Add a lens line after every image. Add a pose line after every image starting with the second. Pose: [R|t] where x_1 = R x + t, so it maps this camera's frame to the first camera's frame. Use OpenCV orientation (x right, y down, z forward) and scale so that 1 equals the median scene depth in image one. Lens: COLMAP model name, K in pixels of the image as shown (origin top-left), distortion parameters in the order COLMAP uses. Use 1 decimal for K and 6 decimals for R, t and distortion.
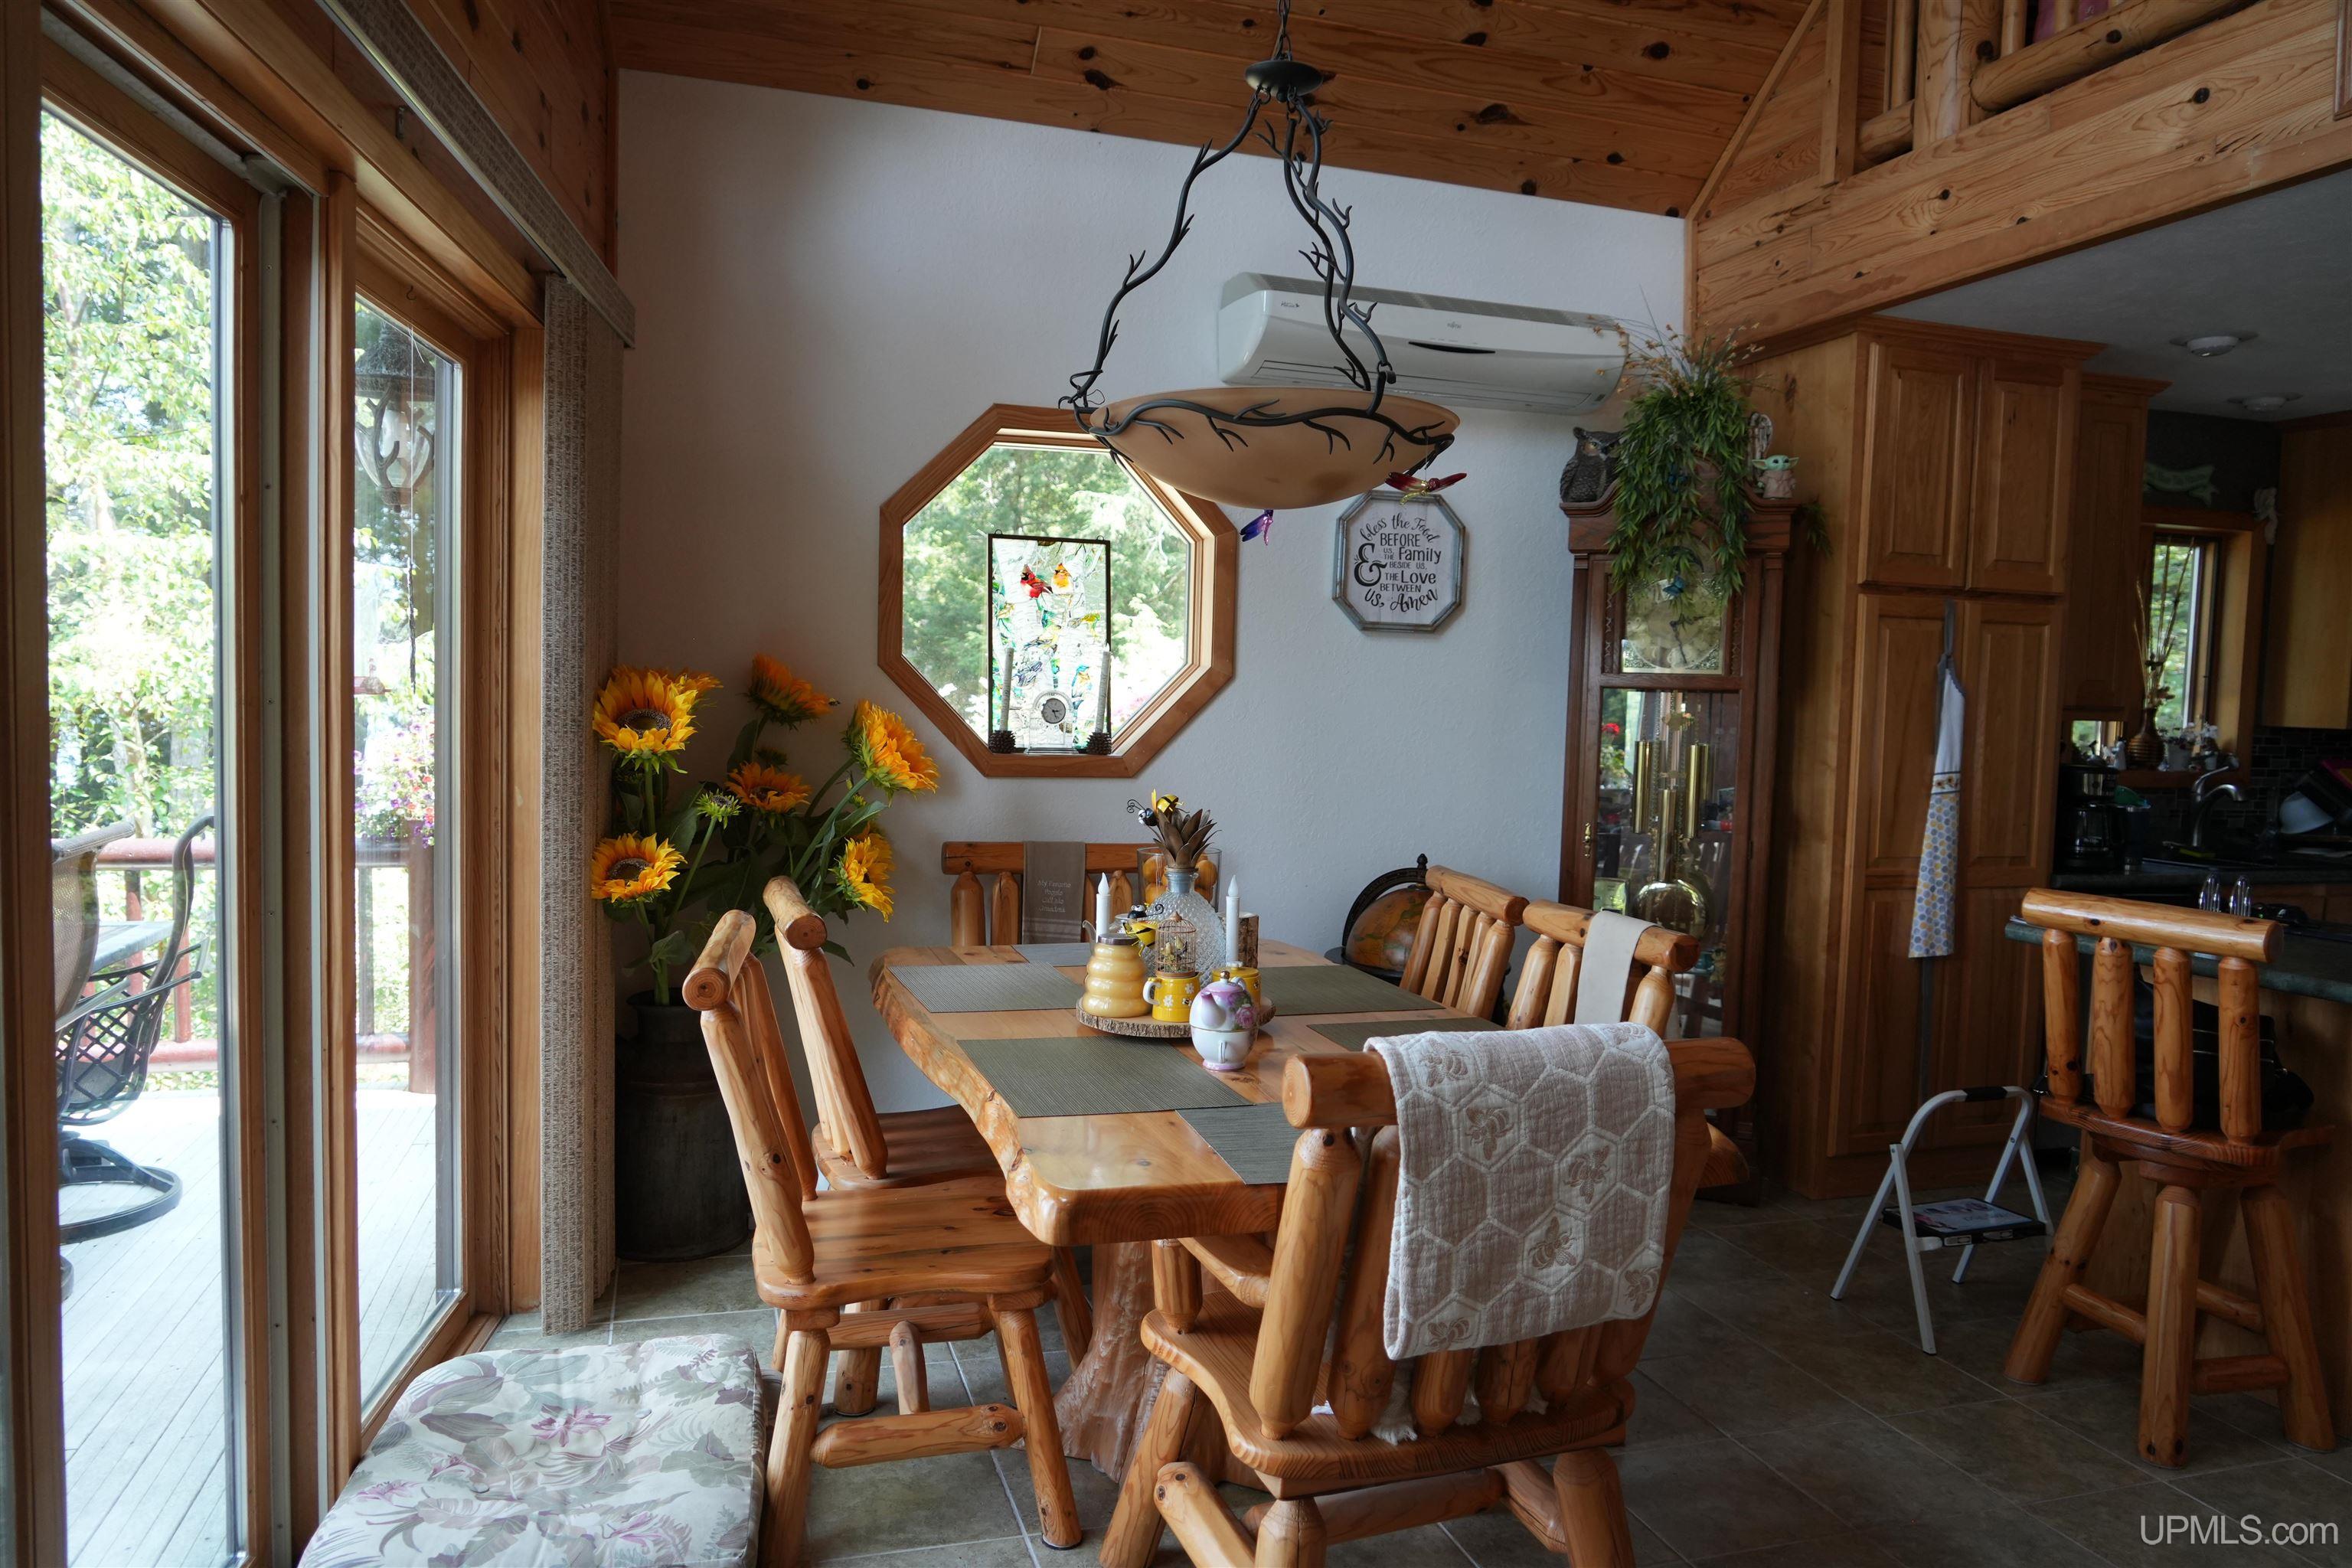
lens RADIAL K [[1568.2, 0, 1185.9], [0, 1568.2, 778.8], [0, 0, 1]] dist [-0.027230, 0.018791]
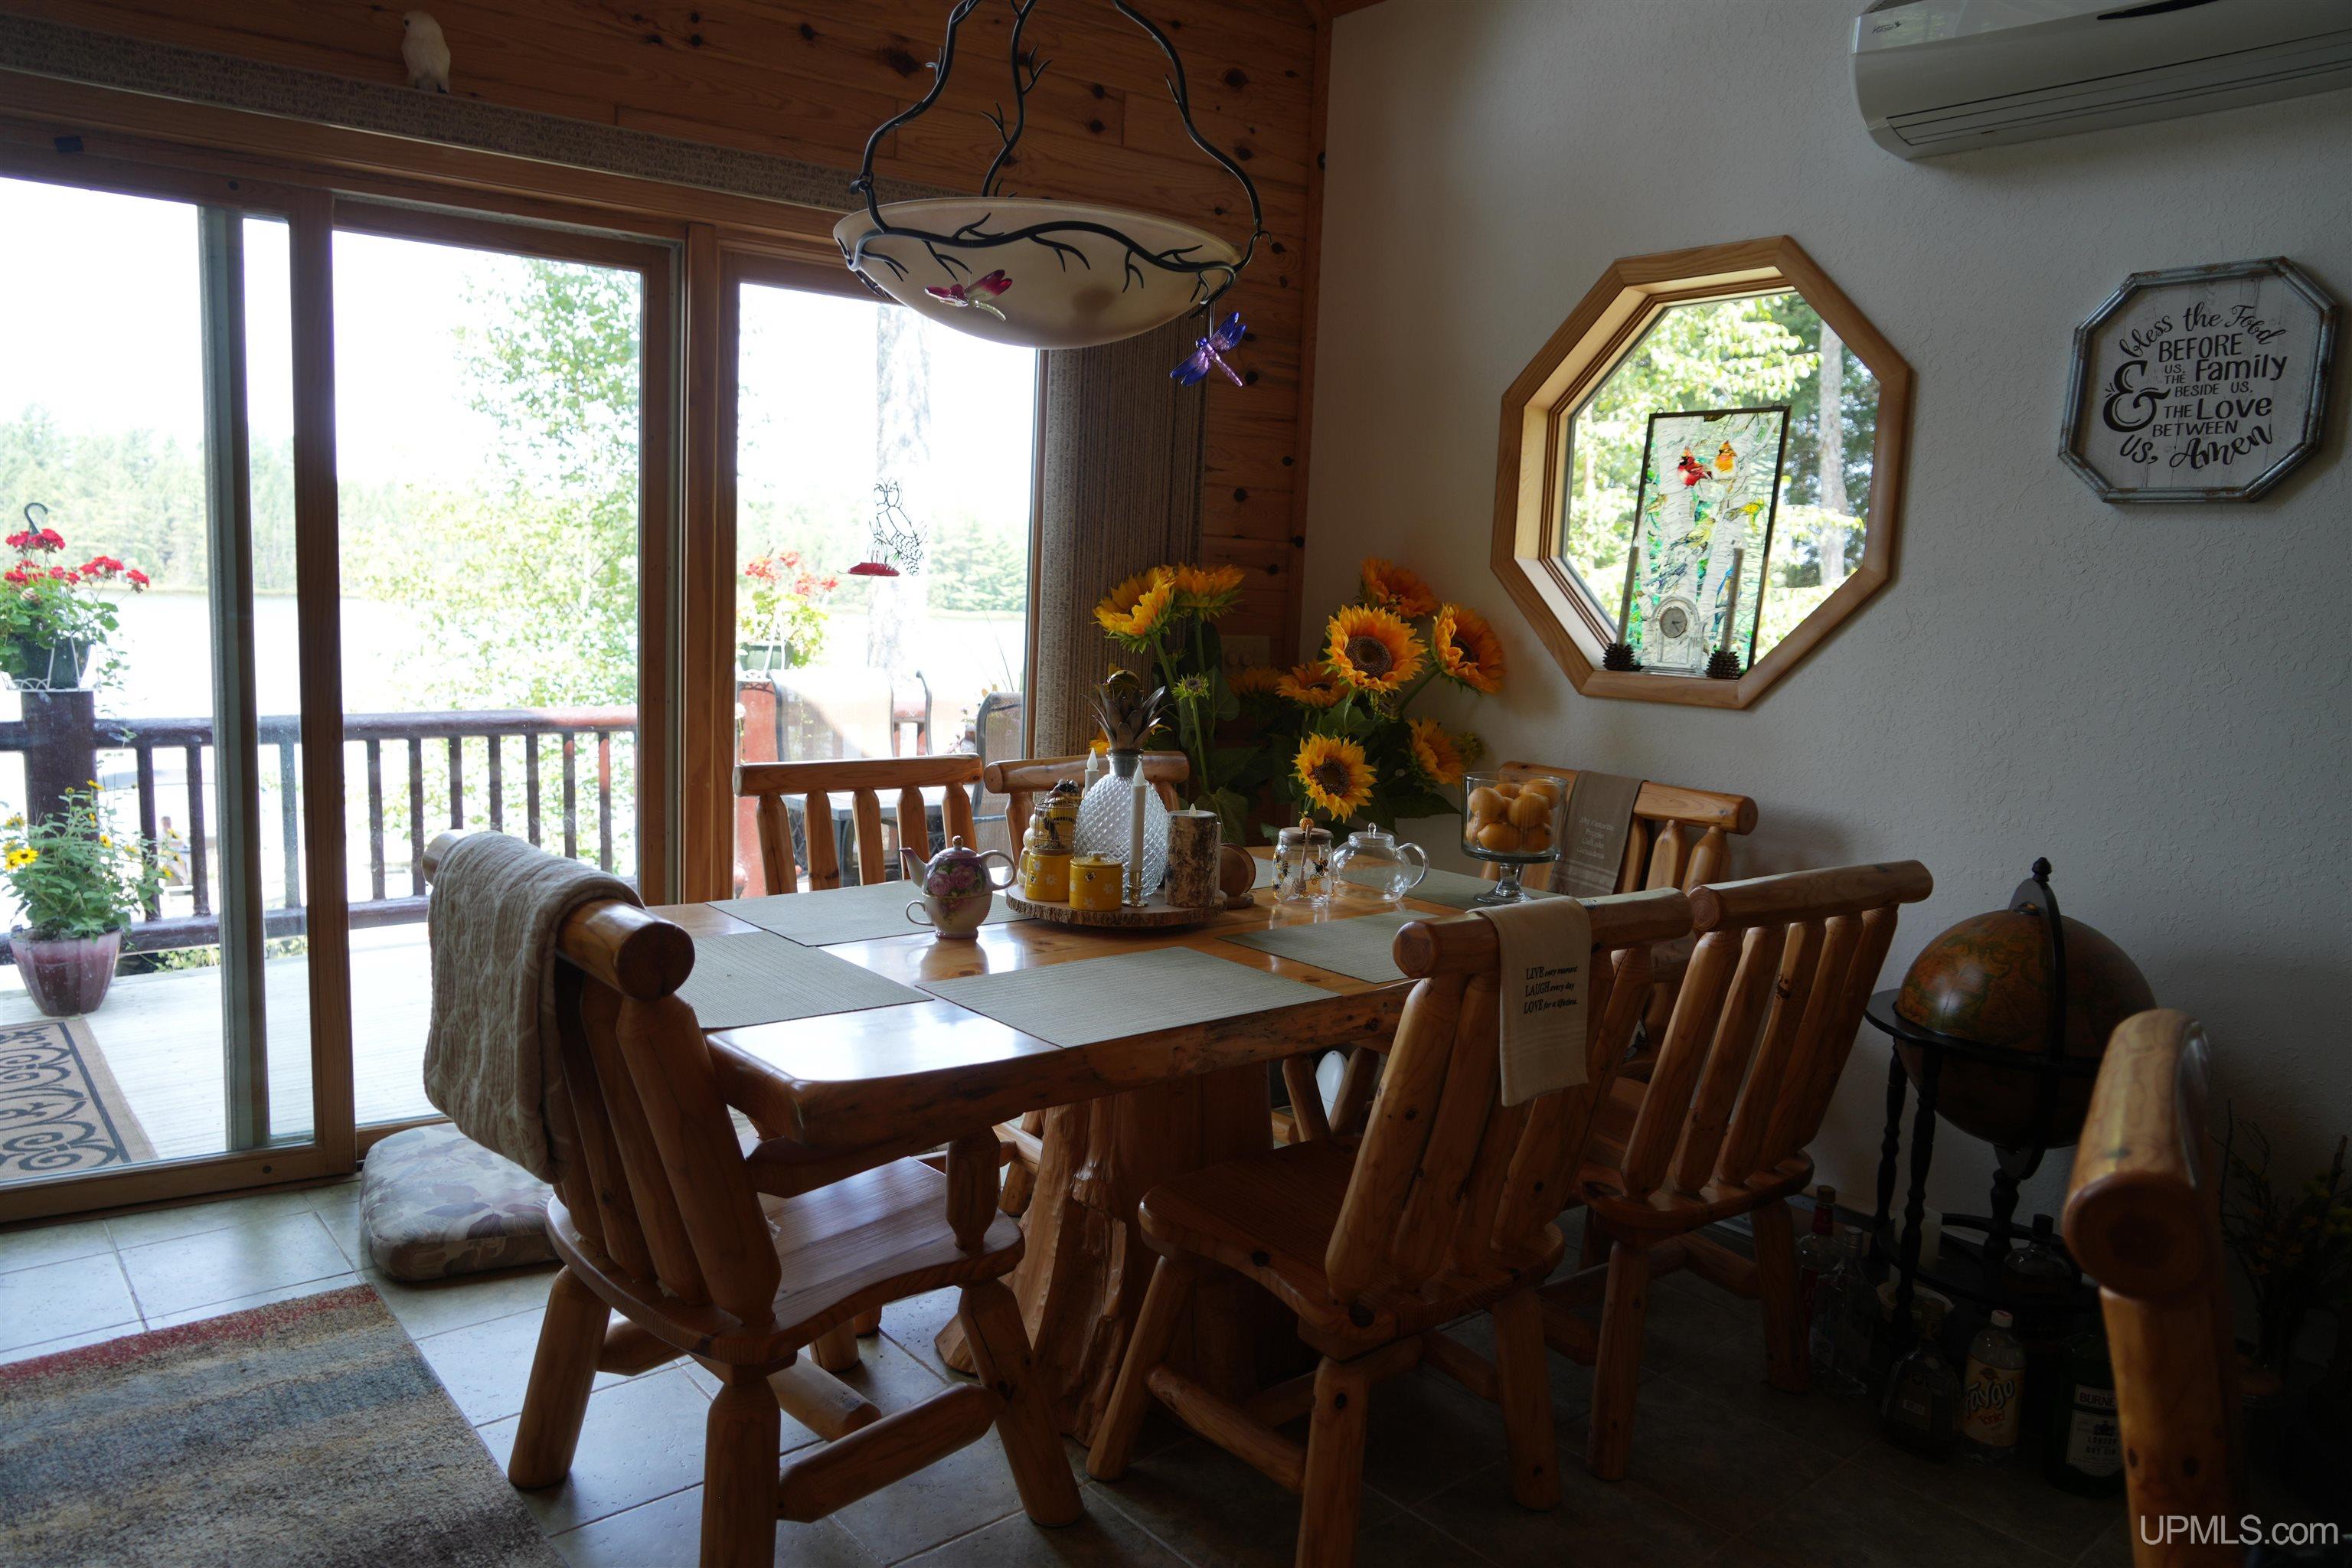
lens RADIAL K [[1568.2, 0, 1173.0], [0, 1568.2, 780.7], [0, 0, 1]] dist [-0.027230, 0.018791]
pose [[0.394149, 0.099648, -0.913628, 0.555585], [-0.089585, 0.993536, 0.069715, 0.005268], [0.914670, 0.054369, 0.400529, 0.425879]]
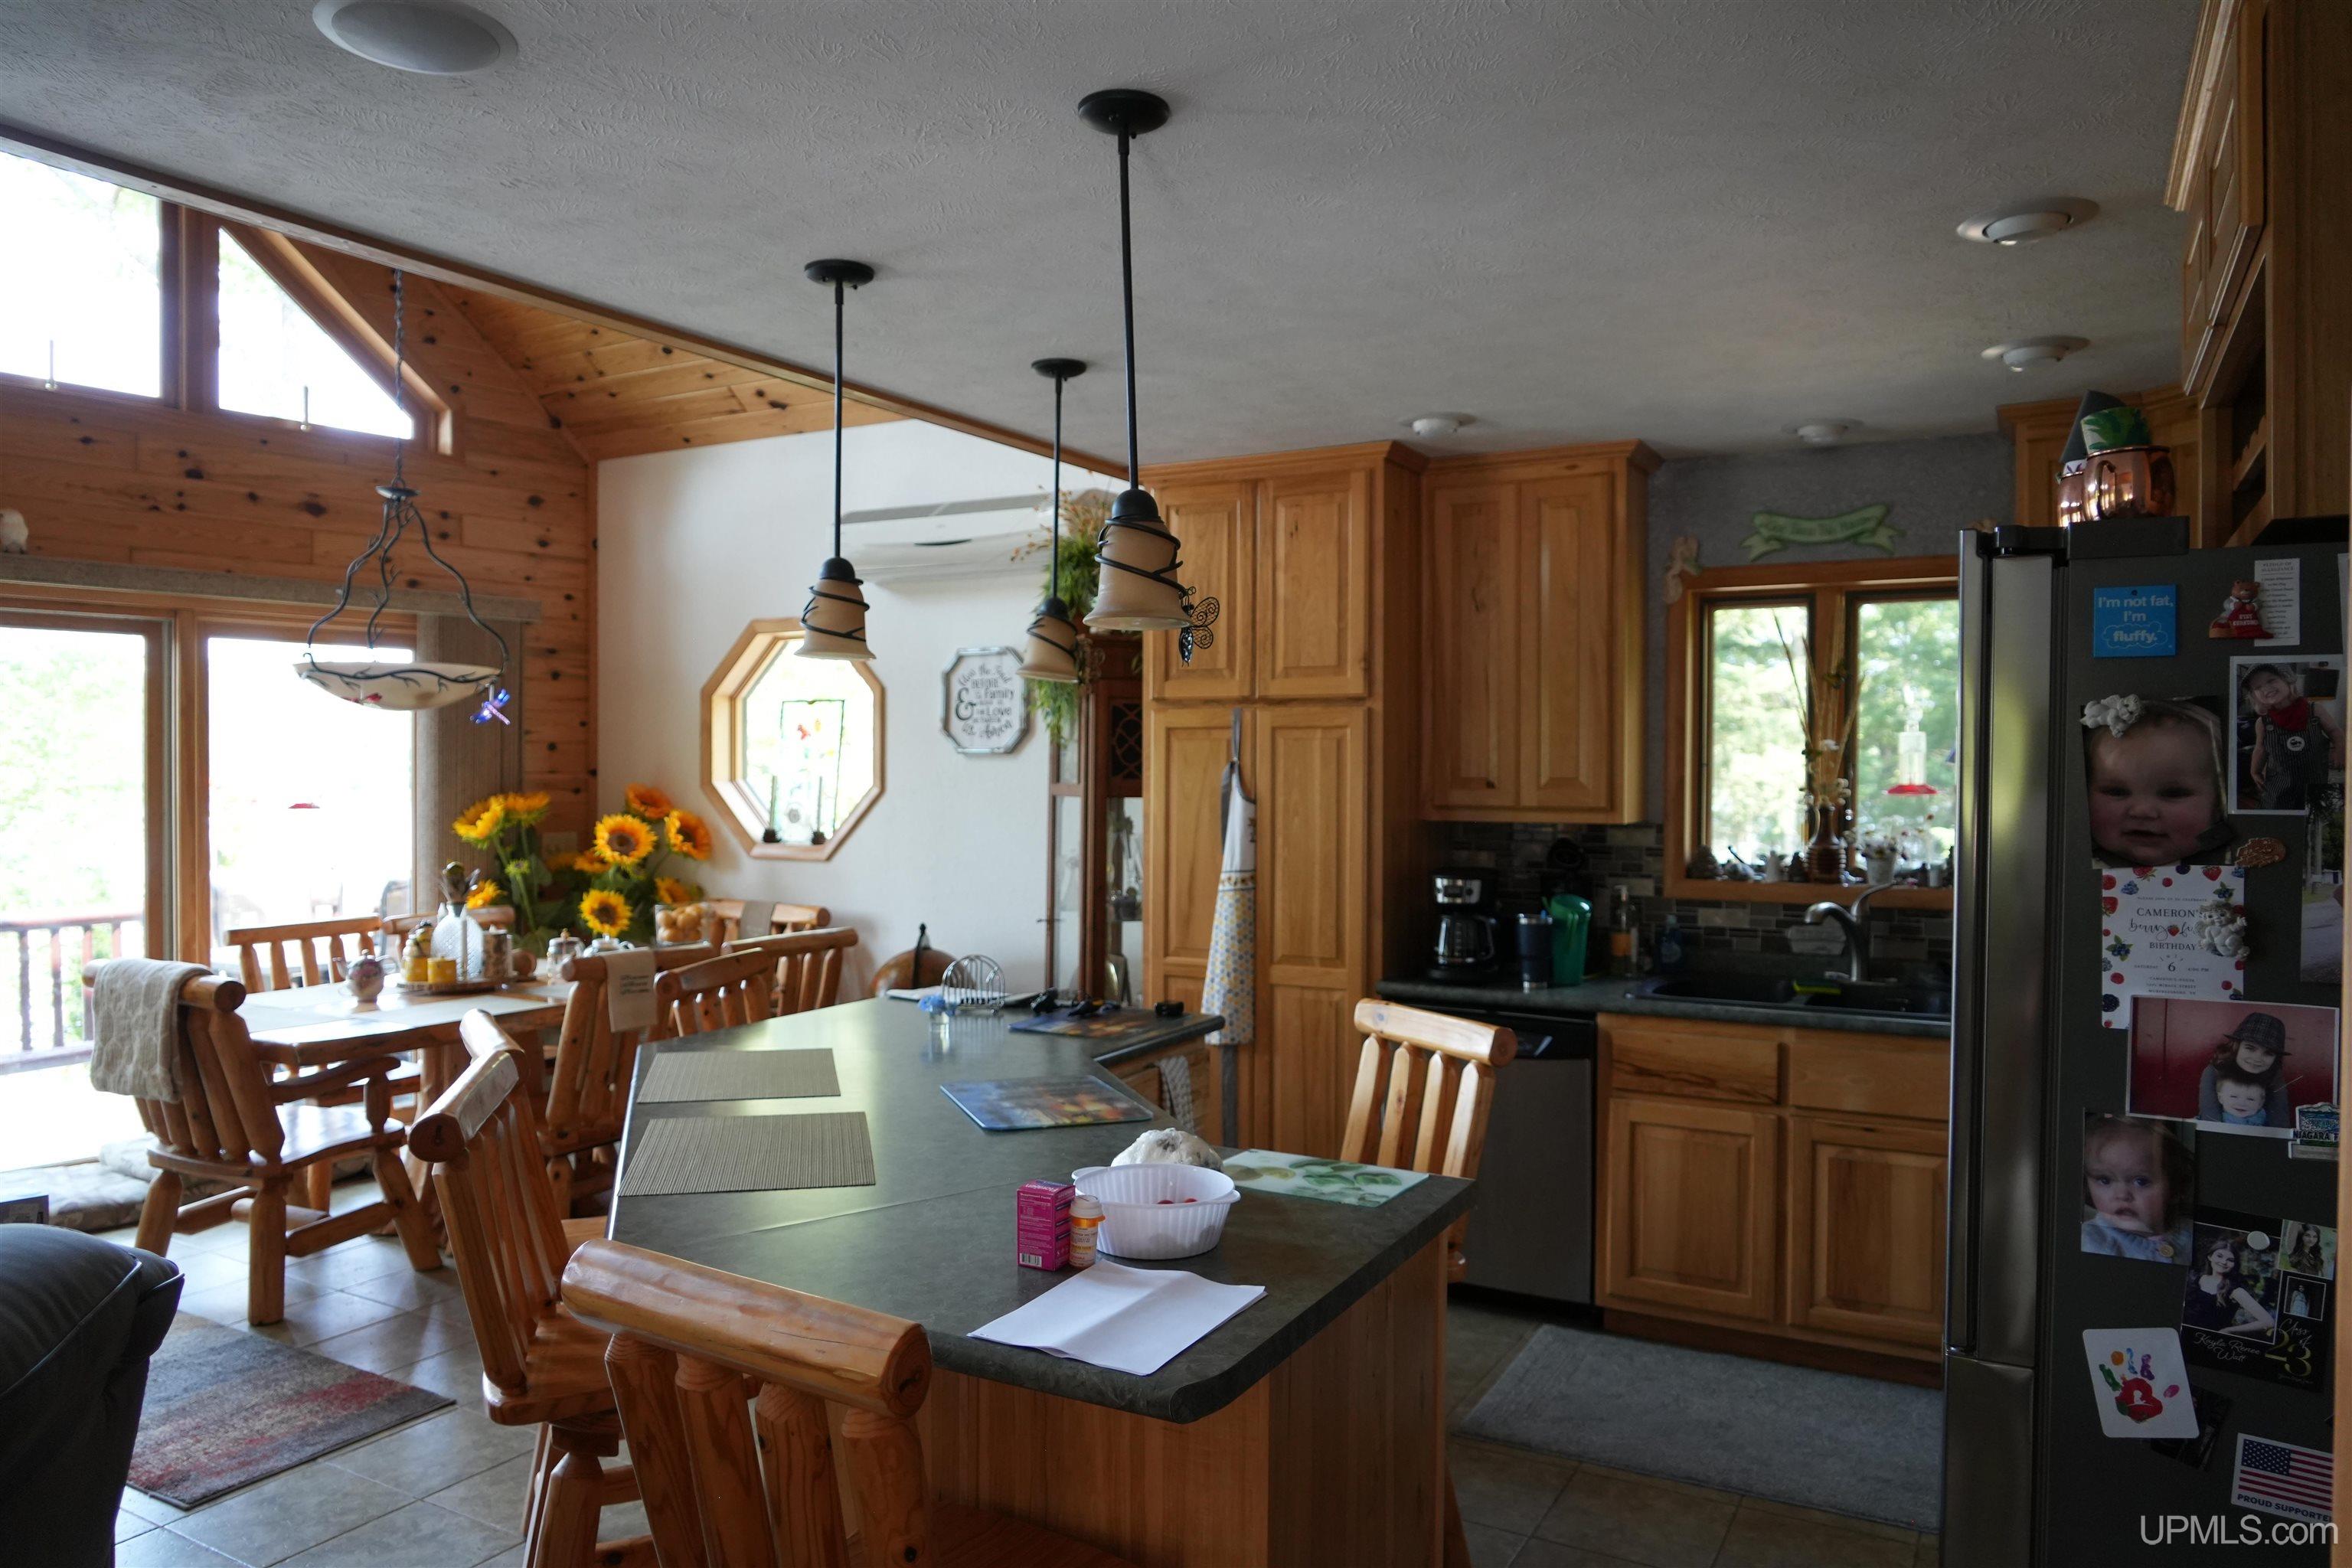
lens RADIAL K [[1568.2, 0, 1158.4], [0, 1568.2, 776.9], [0, 0, 1]] dist [-0.027230, 0.018791]
pose [[0.674227, -0.019485, -0.738267, 1.227760], [-0.029296, 0.998159, -0.053099, -0.010766], [0.737943, 0.057429, 0.672415, 0.241591]]
